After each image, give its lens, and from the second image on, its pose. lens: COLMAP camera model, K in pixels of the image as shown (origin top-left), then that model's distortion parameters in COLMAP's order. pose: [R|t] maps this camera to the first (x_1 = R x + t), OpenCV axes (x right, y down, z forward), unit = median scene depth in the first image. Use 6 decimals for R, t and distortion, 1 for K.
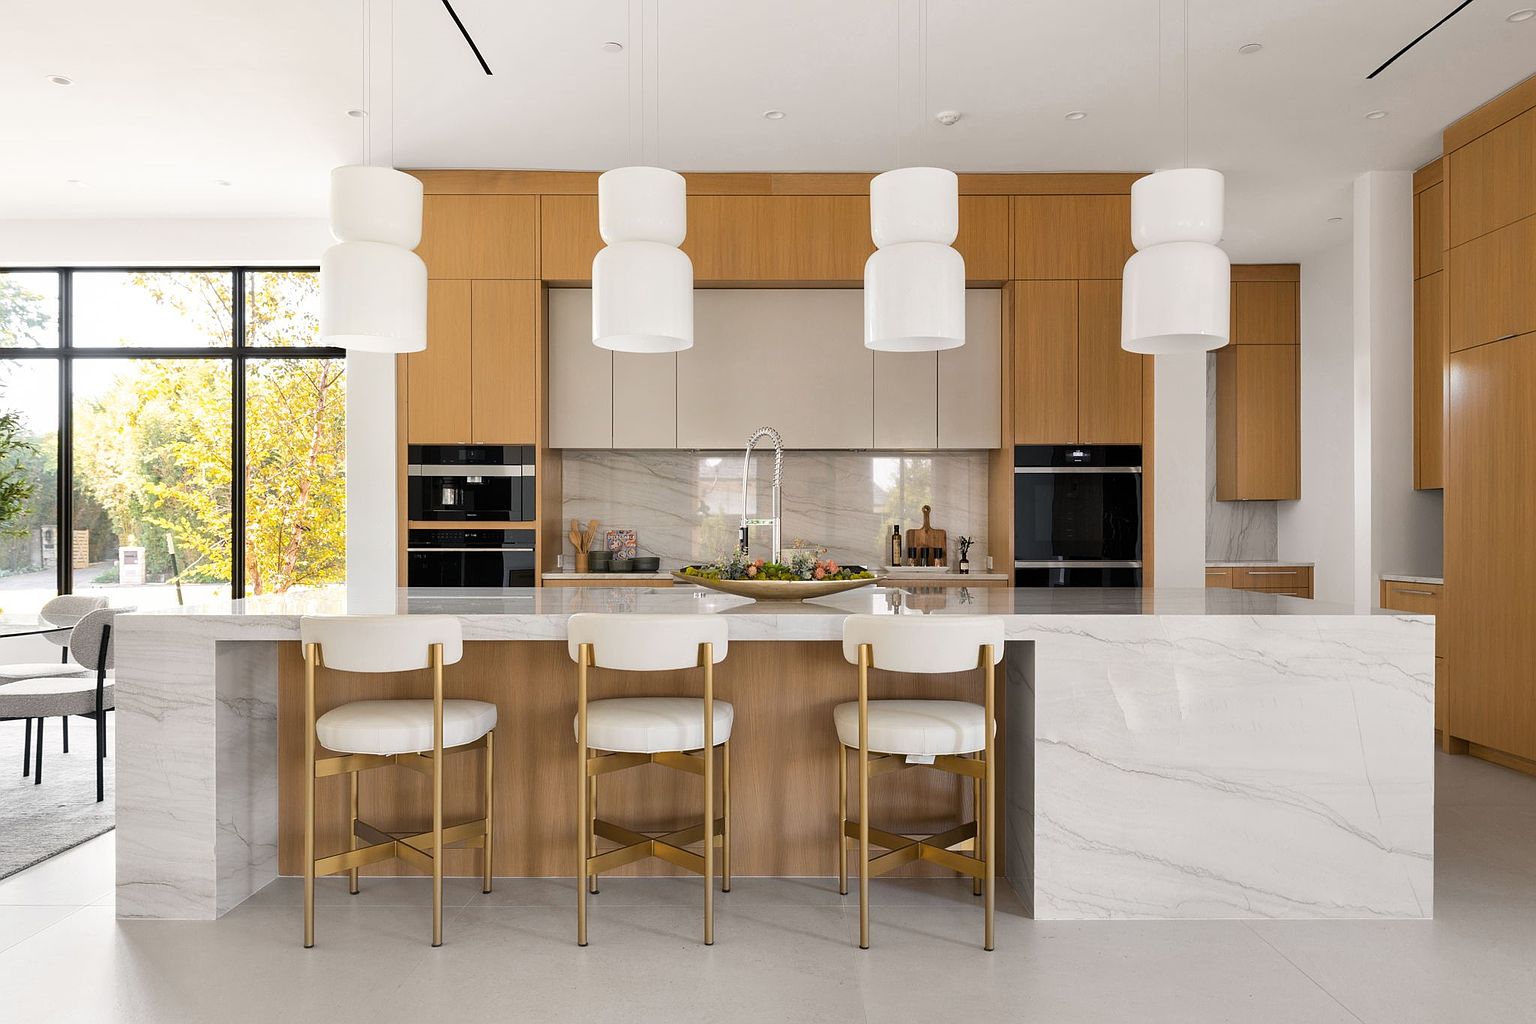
lens RADIAL K [[1051.7, 0, 767.9], [0, 1051.7, 517.3], [0, 0, 1]] dist [0.000320, -0.004414]
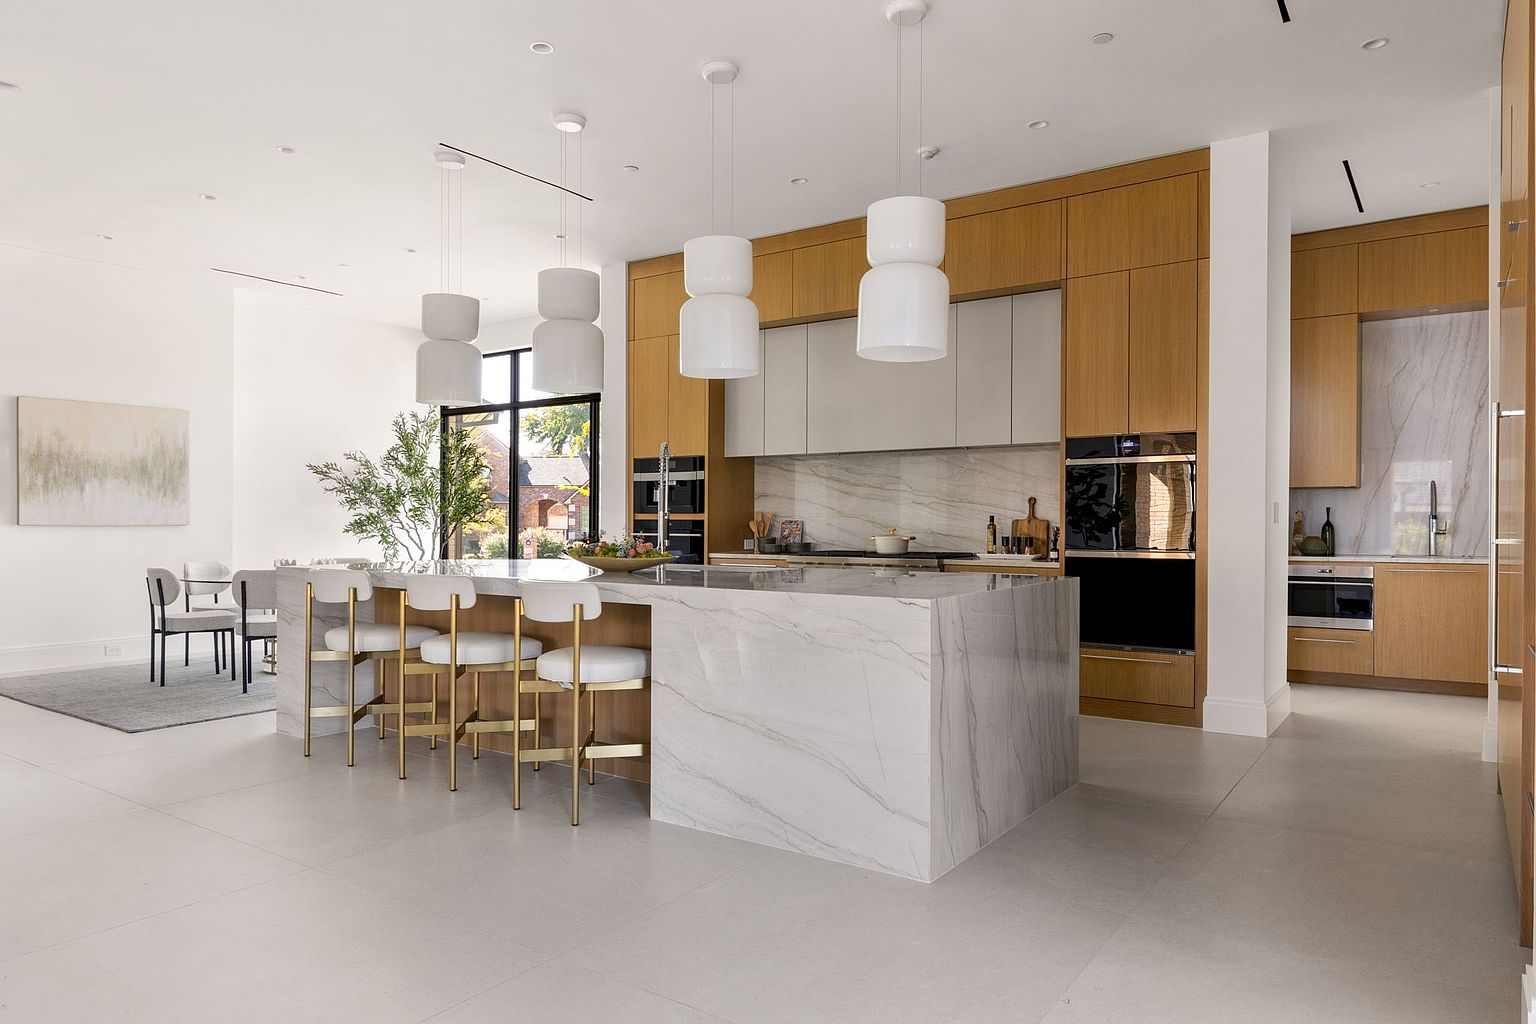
lens RADIAL K [[969.6, 0, 760.7], [0, 969.6, 501.8], [0, 0, 1]] dist [0.005337, -0.000339]
pose [[0.820465, -0.011236, -0.571586, 0.533293], [0.007384, 0.999932, -0.009056, 0.000411], [0.571649, 0.003209, 0.820492, 0.043674]]
